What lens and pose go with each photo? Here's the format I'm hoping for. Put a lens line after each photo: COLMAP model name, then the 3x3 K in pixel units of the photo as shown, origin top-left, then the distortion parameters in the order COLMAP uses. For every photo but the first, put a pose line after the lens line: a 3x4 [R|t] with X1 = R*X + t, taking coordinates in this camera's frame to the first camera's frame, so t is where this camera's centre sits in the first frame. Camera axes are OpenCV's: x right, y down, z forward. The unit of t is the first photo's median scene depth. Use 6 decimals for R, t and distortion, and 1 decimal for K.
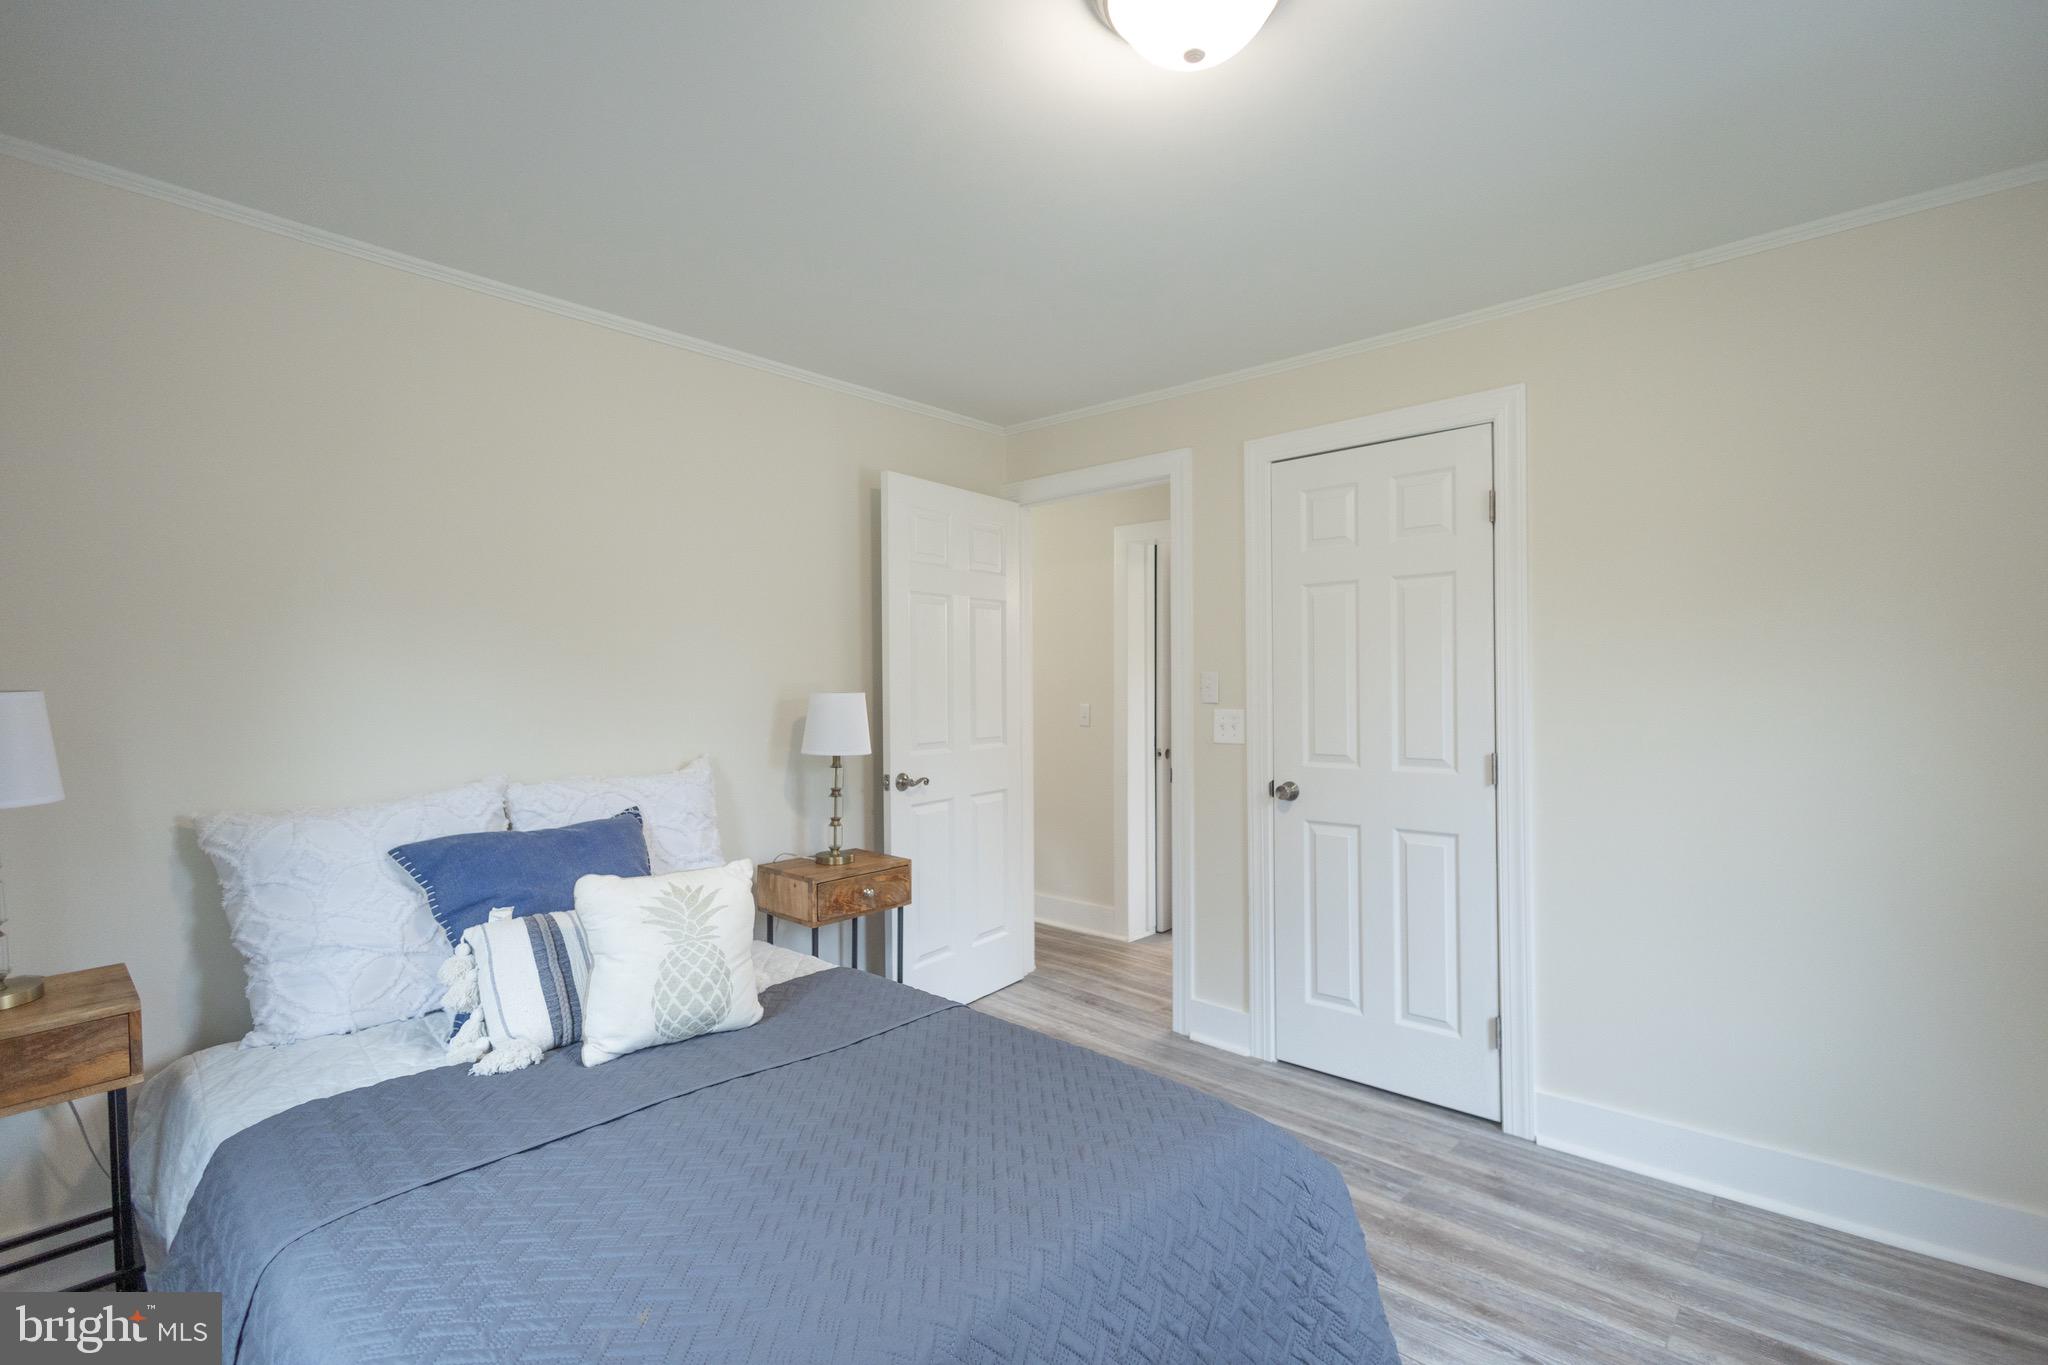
lens RADIAL K [[928.2, 0, 1024.0], [0, 928.2, 682.5], [0, 0, 1]] dist [0.004358, -0.001762]
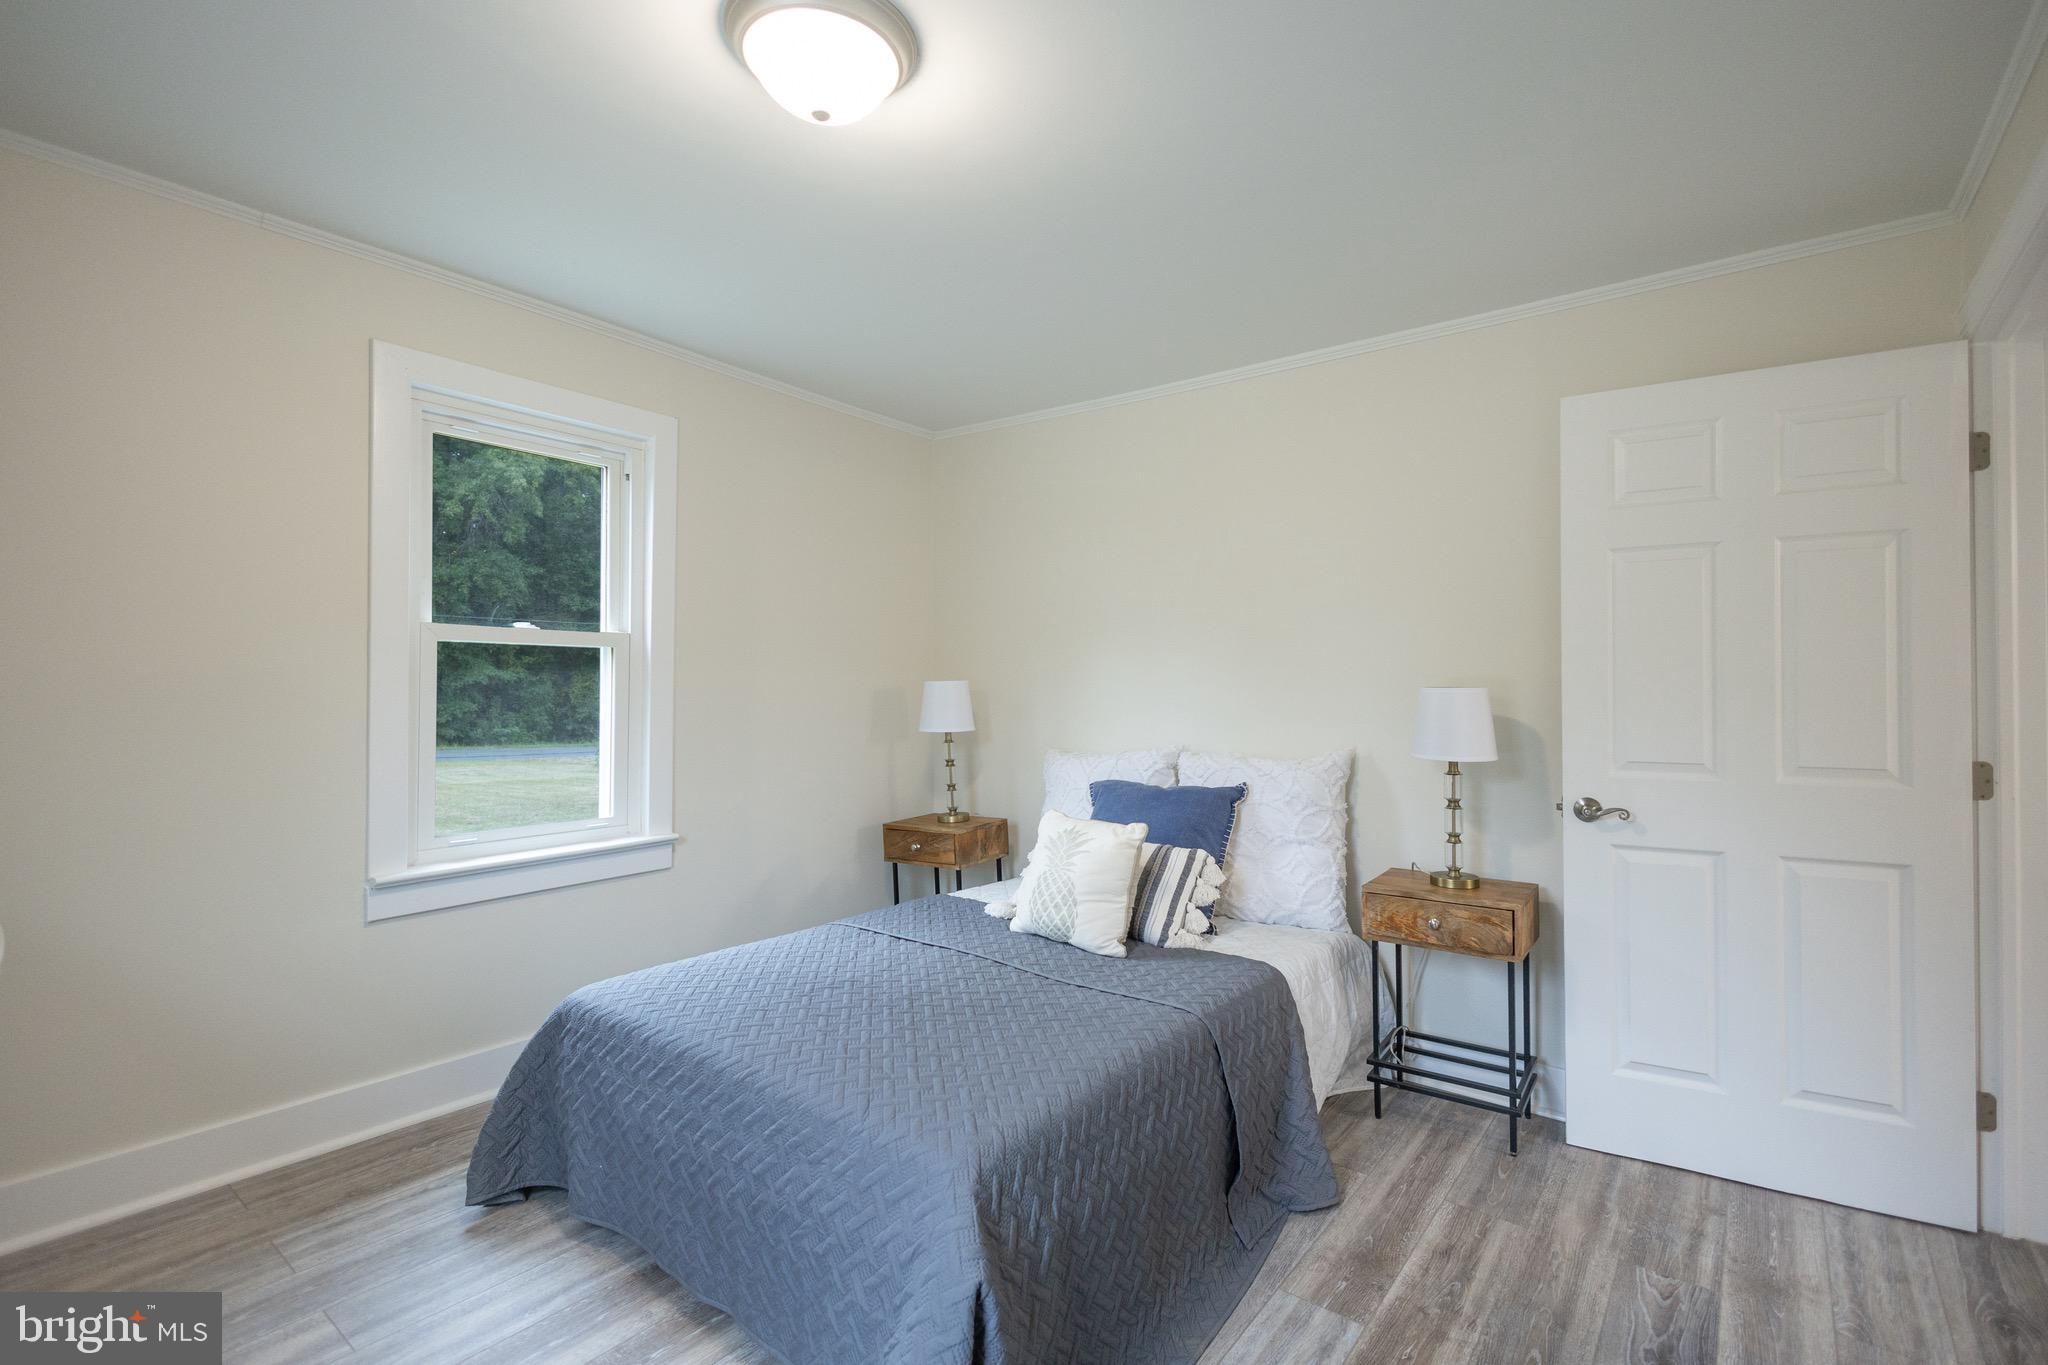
lens RADIAL K [[928.2, 0, 1024.0], [0, 928.2, 682.5], [0, 0, 1]] dist [0.004358, -0.001762]
pose [[0.065012, 0.003699, -0.997878, 0.644917], [0.006492, 0.999970, 0.004129, 0.000028], [0.997863, -0.006747, 0.064986, 0.563022]]
